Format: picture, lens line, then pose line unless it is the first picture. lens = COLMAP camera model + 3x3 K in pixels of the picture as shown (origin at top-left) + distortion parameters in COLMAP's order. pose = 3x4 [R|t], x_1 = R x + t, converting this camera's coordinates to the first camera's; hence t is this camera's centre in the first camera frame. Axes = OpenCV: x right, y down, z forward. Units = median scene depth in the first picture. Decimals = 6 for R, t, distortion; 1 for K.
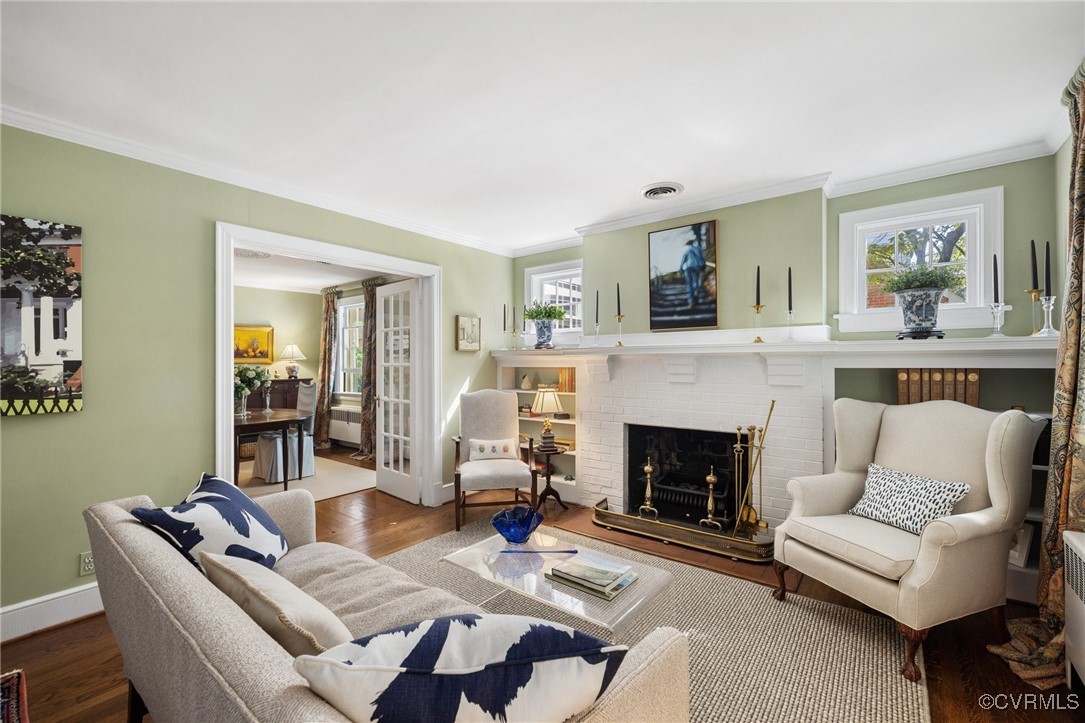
lens RADIAL K [[452.9, 0, 544.2], [0, 452.9, 359.1], [0, 0, 1]] dist [0.000468, 0.000017]
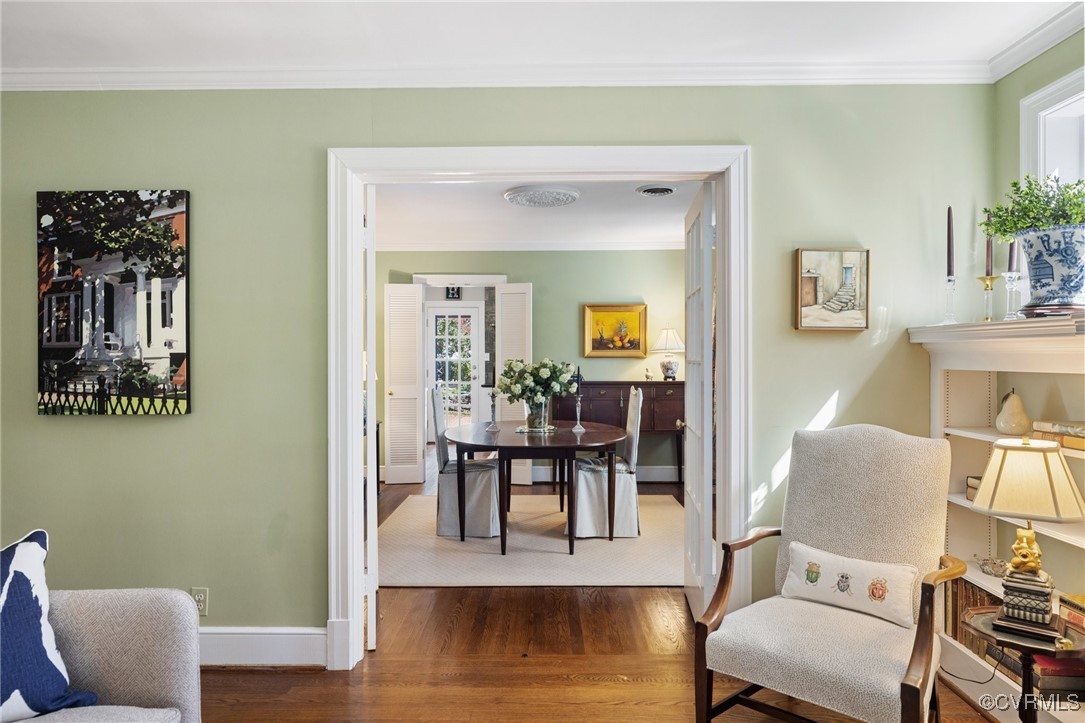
lens RADIAL K [[661.0, 0, 540.2], [0, 661.0, 355.0], [0, 0, 1]] dist [-0.000605, 0.000236]
pose [[0.601180, 0.001678, -0.799112, 0.326810], [0.002576, 0.999989, 0.004038, 0.003958], [0.799110, -0.004486, 0.601169, 0.813426]]
